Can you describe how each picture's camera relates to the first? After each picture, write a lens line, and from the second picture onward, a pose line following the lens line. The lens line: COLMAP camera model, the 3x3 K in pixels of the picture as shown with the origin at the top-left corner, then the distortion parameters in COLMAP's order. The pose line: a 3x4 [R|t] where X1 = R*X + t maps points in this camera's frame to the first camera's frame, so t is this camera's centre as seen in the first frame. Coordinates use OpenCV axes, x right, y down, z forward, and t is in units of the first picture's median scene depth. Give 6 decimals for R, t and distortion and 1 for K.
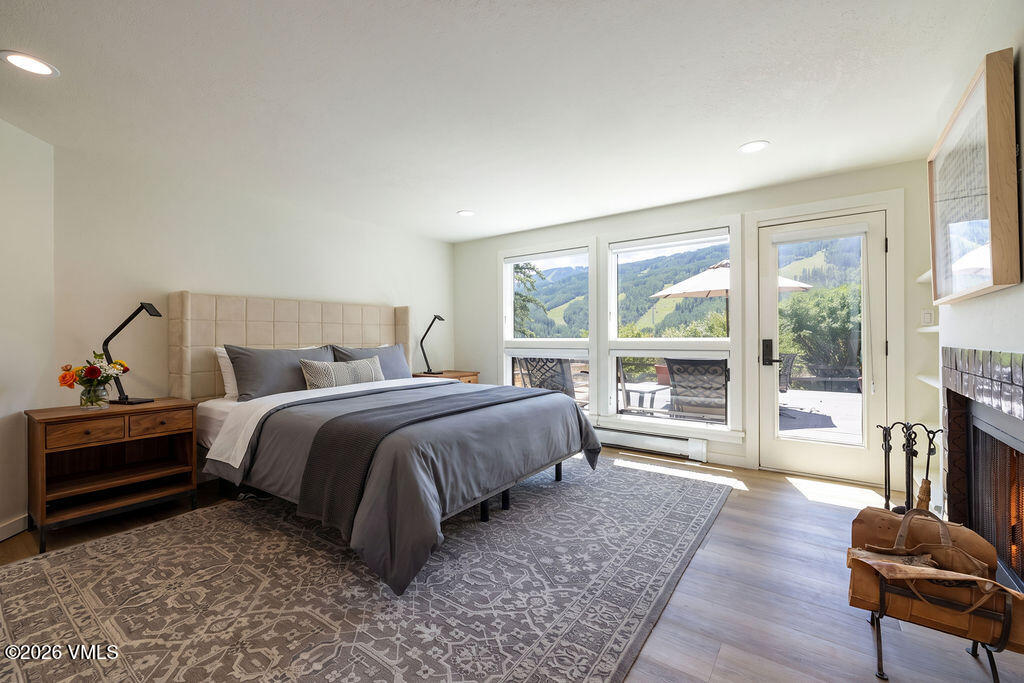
lens RADIAL K [[428.6, 0, 512.0], [0, 428.6, 341.5], [0, 0, 1]] dist [-0.000256, -0.000067]
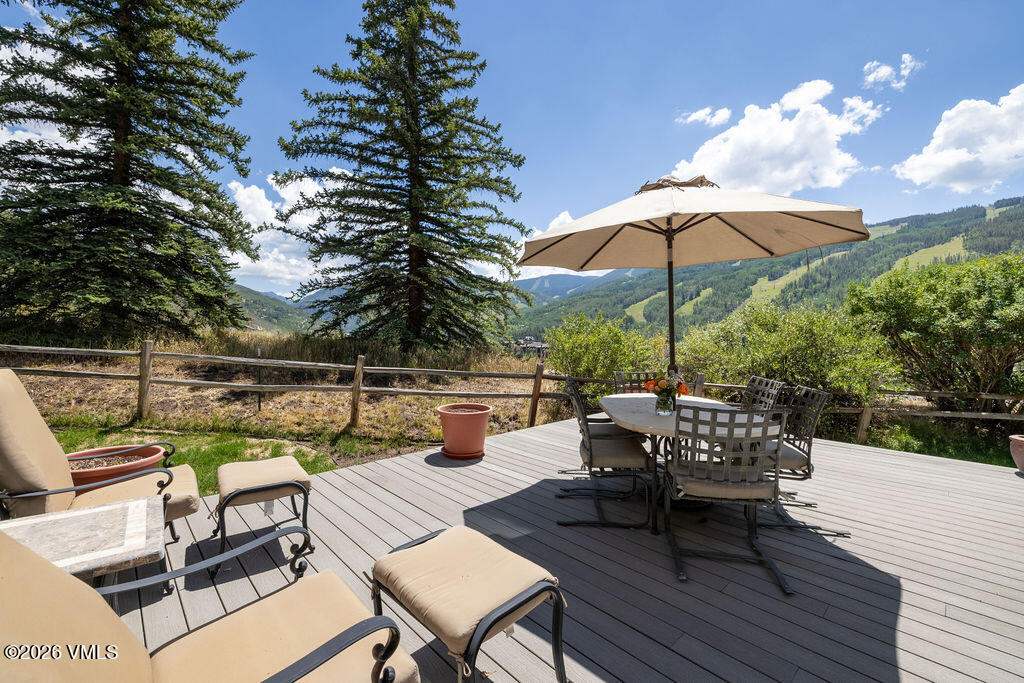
lens RADIAL K [[428.6, 0, 512.0], [0, 428.6, 341.5], [0, 0, 1]] dist [-0.000256, -0.000067]
pose [[0.983872, 0.014853, -0.178259, 0.237603], [-0.013307, 0.999863, 0.009864, -0.009670], [0.178381, -0.007332, 0.983934, 0.295691]]
